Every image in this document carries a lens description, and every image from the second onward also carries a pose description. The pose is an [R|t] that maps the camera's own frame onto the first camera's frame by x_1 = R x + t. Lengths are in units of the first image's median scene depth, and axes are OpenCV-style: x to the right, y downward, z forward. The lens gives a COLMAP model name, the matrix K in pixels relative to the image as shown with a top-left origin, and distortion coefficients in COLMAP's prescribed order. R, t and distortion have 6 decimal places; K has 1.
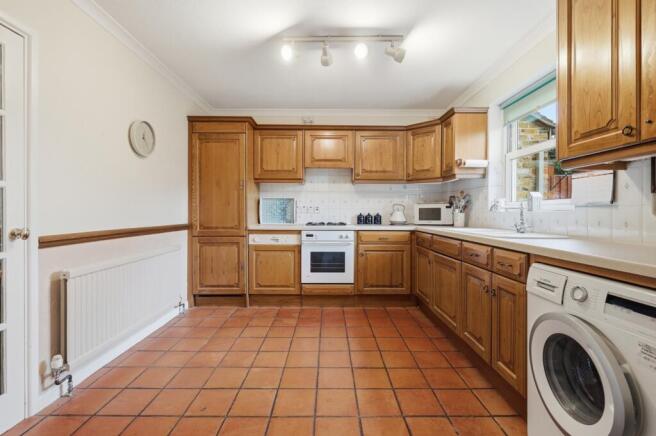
lens RADIAL K [[287.4, 0, 327.8], [0, 287.4, 213.4], [0, 0, 1]] dist [0.001419, -0.000150]
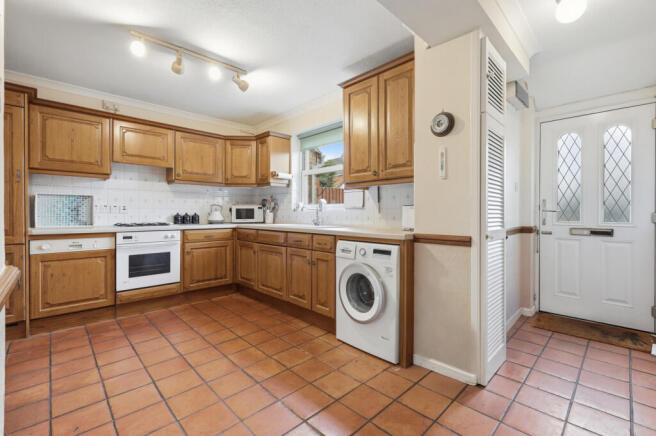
lens RADIAL K [[287.4, 0, 327.8], [0, 287.4, 213.4], [0, 0, 1]] dist [0.001419, -0.000150]
pose [[0.721795, -0.003012, 0.692100, -0.237041], [0.003582, 0.999993, 0.000616, 0.001707], [-0.692097, 0.002034, 0.721801, -0.100134]]
